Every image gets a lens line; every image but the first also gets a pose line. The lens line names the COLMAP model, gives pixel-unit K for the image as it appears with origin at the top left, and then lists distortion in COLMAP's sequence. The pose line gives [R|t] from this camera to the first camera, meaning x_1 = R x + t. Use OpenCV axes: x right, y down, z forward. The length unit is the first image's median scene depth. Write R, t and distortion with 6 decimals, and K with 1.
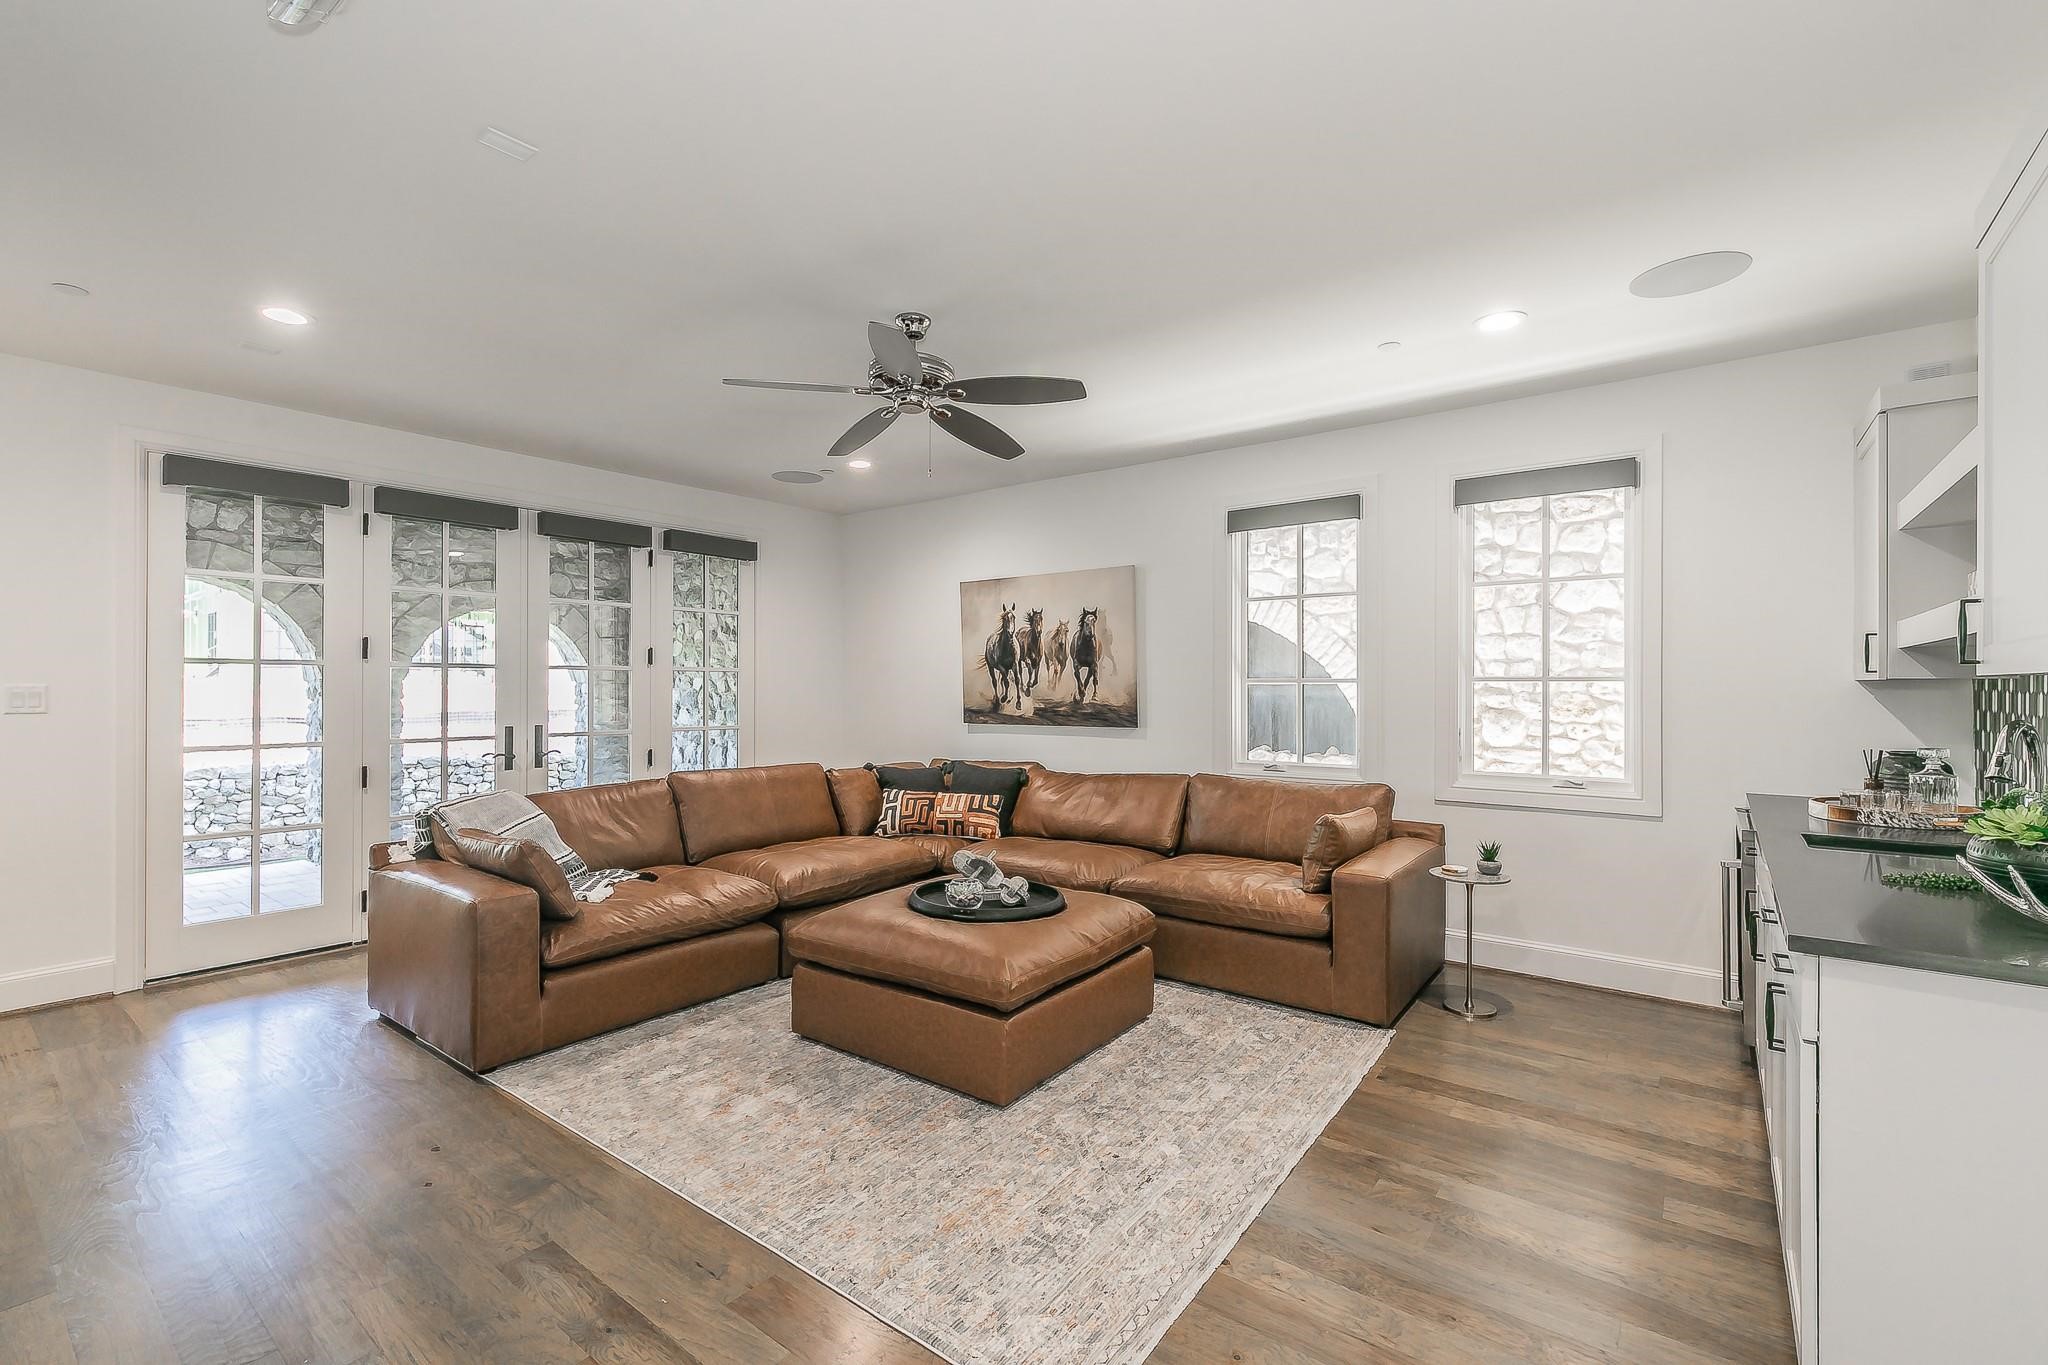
lens RADIAL K [[885.3, 0, 1024.0], [0, 885.3, 682.5], [0, 0, 1]] dist [0.000647, 0.000034]
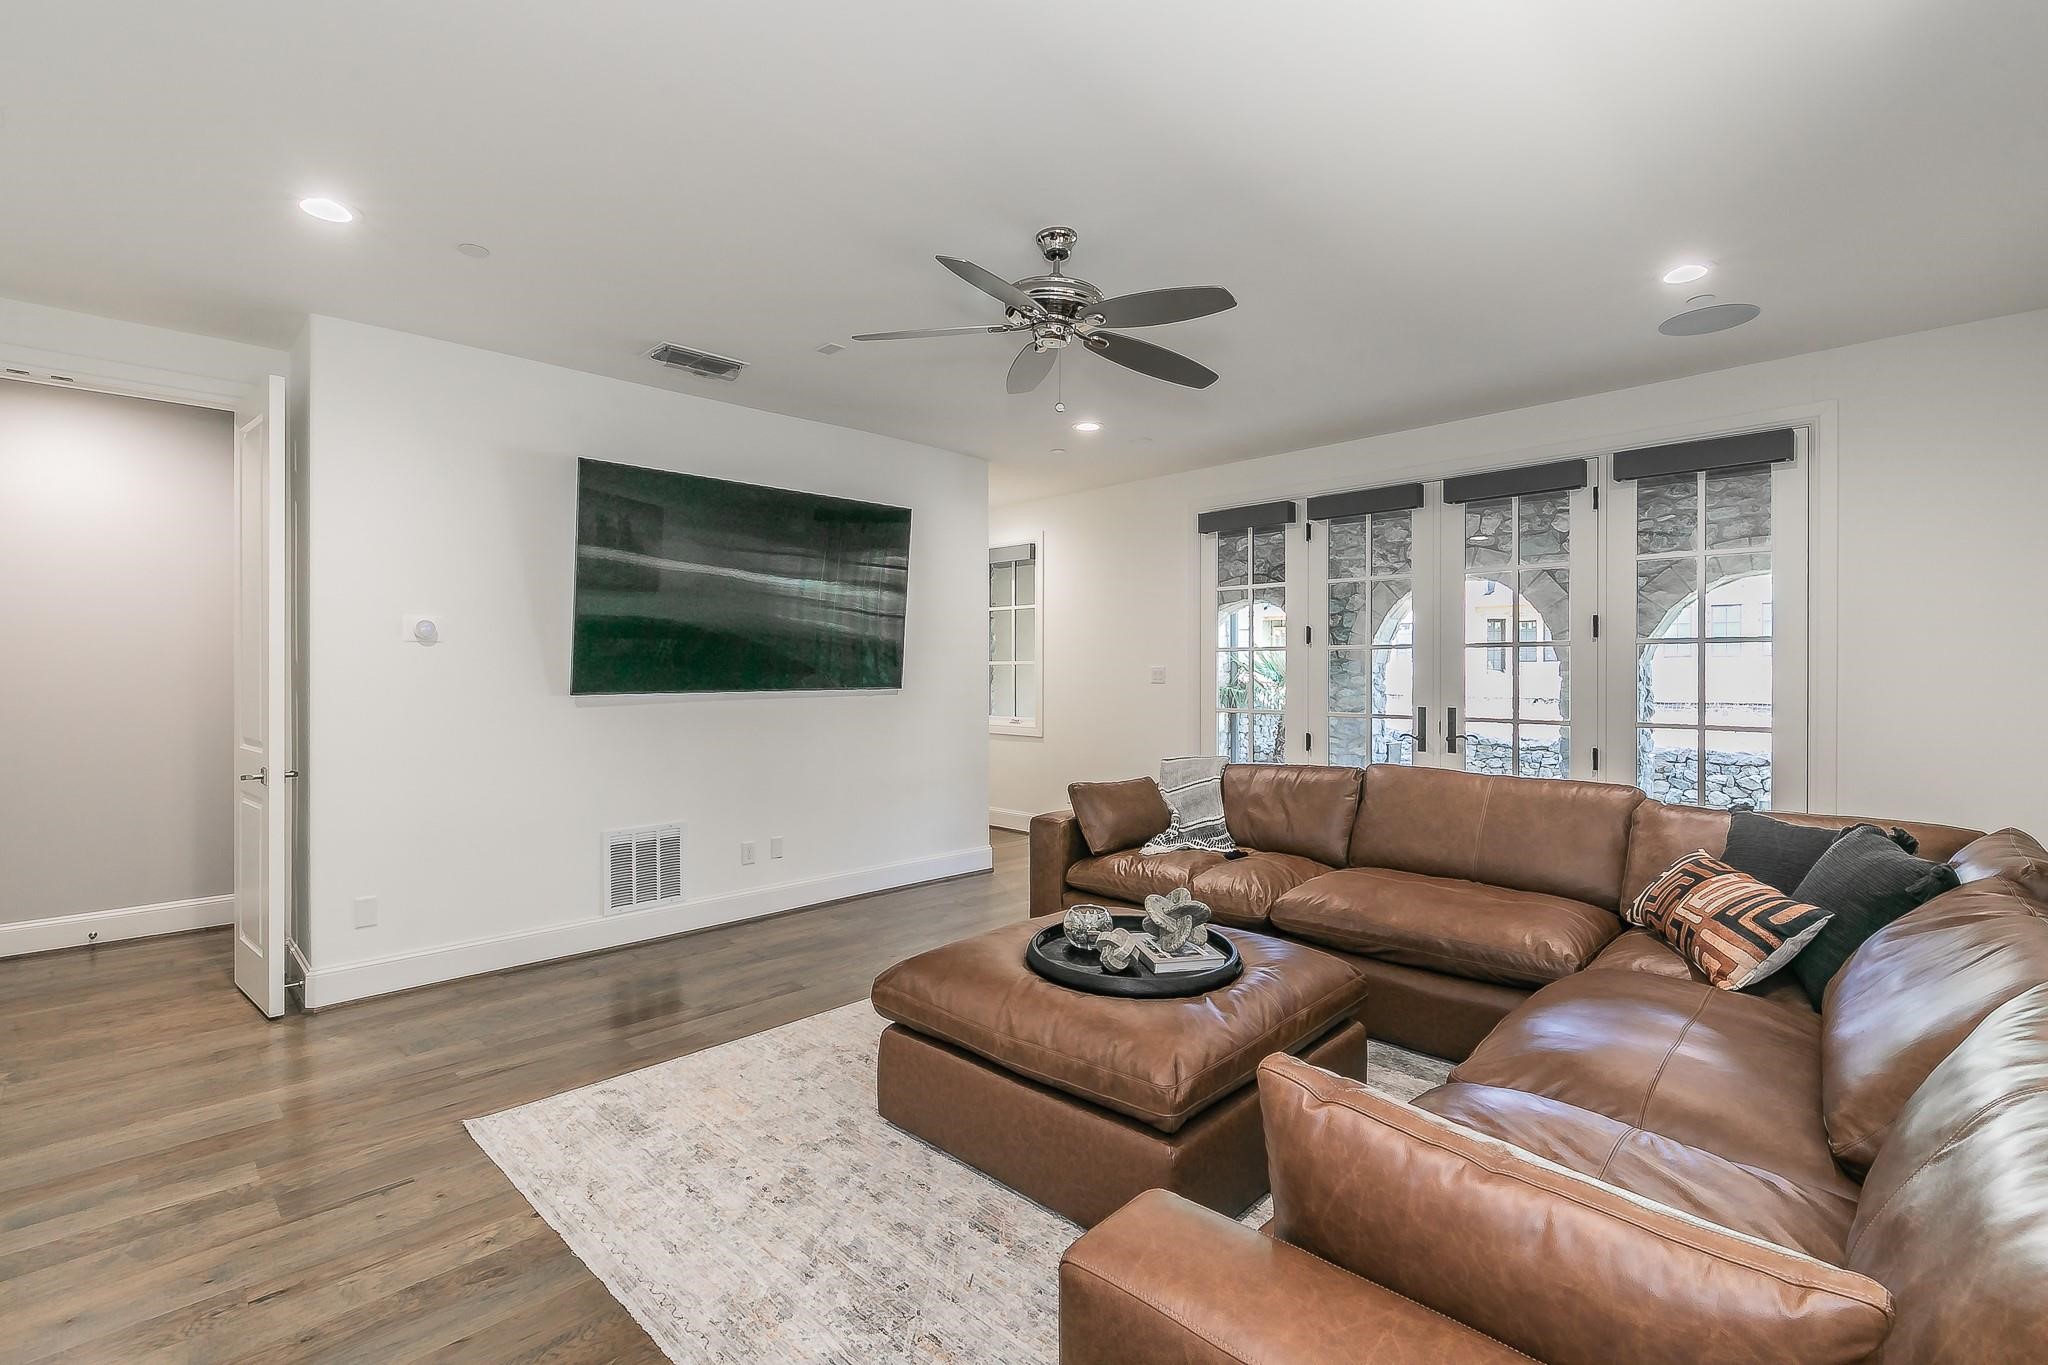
lens RADIAL K [[925.0, 0, 1024.0], [0, 925.0, 682.5], [0, 0, 1]] dist [0.001887, 0.000344]
pose [[-0.135992, 0.010377, -0.990656, 0.448559], [0.006347, 0.999934, 0.009603, 0.008466], [0.990690, -0.004981, -0.136049, 0.631329]]
